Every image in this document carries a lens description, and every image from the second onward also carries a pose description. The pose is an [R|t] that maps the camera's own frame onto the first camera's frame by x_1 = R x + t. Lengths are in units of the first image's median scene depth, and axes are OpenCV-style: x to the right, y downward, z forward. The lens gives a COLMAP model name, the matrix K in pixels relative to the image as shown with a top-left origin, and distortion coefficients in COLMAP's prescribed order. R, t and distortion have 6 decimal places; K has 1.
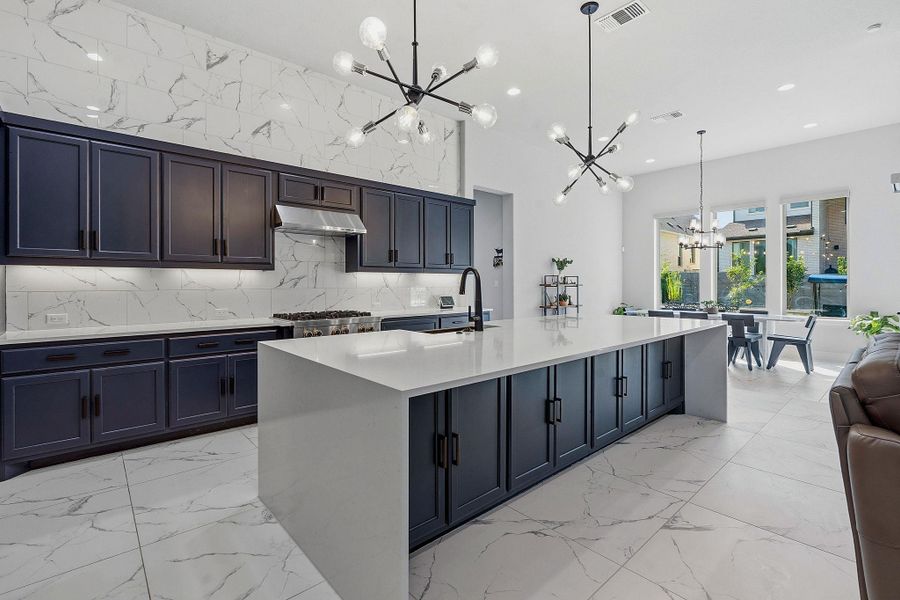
lens RADIAL K [[411.5, 0, 451.5], [0, 411.5, 285.4], [0, 0, 1]] dist [-0.001468, -0.000068]
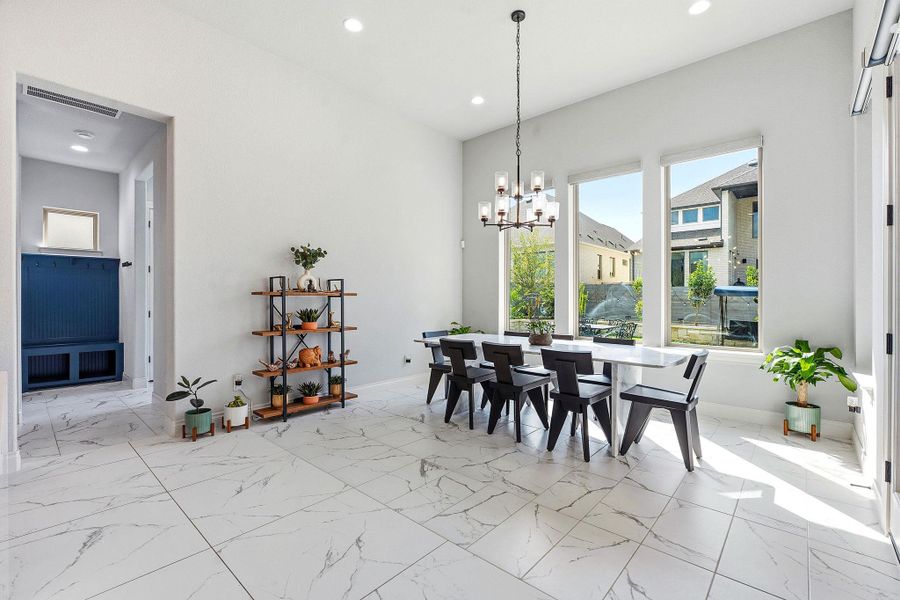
lens RADIAL K [[392.8, 0, 453.1], [0, 392.8, 298.6], [0, 0, 1]] dist [-0.004406, -0.000523]
pose [[0.993710, 0.002748, 0.111952, 0.498623], [-0.002511, 0.999994, -0.002262, 0.008393], [-0.111958, 0.001966, 0.993711, 0.527469]]
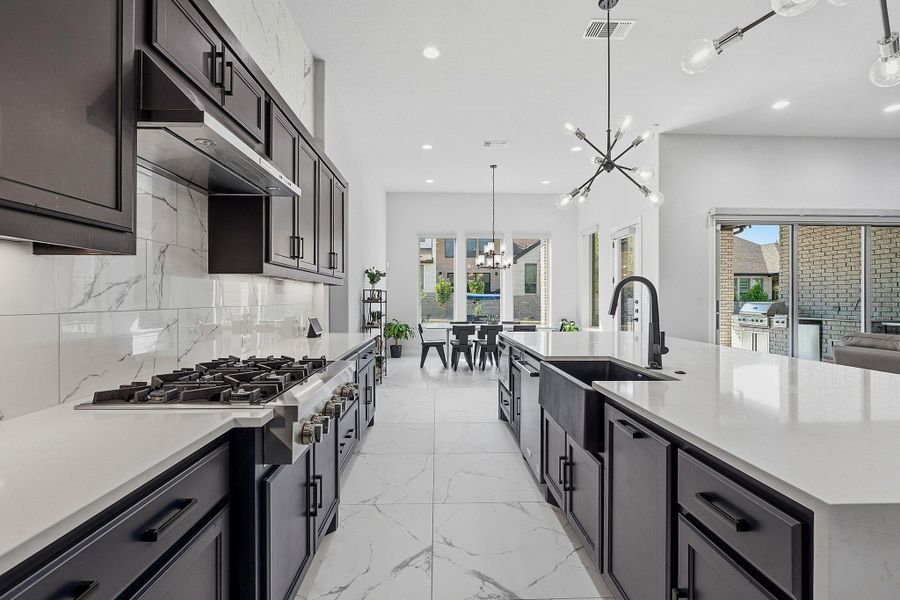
lens RADIAL K [[399.4, 0, 448.4], [0, 399.4, 297.8], [0, 0, 1]] dist [-0.002567, -0.000310]
pose [[0.640390, 0.005310, 0.768031, -0.345342], [-0.000206, 0.999977, -0.006742, -0.001394], [-0.768050, 0.004159, 0.640377, 0.418405]]
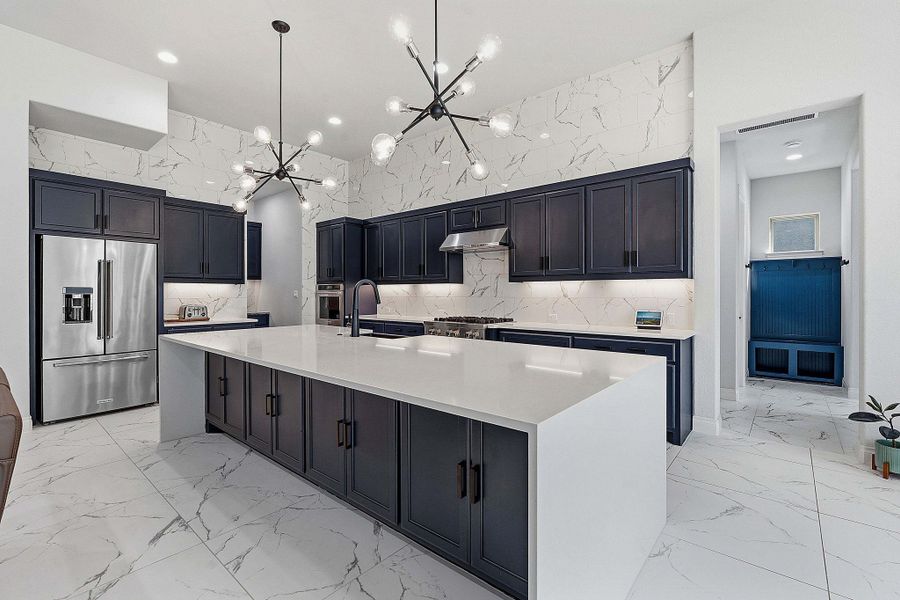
lens RADIAL K [[399.4, 0, 448.4], [0, 399.4, 297.8], [0, 0, 1]] dist [-0.002567, -0.000310]
pose [[0.132748, 0.014883, -0.991038, 0.585821], [-0.002937, 0.999889, 0.014623, -0.005836], [0.991145, 0.000970, 0.132777, 0.554518]]
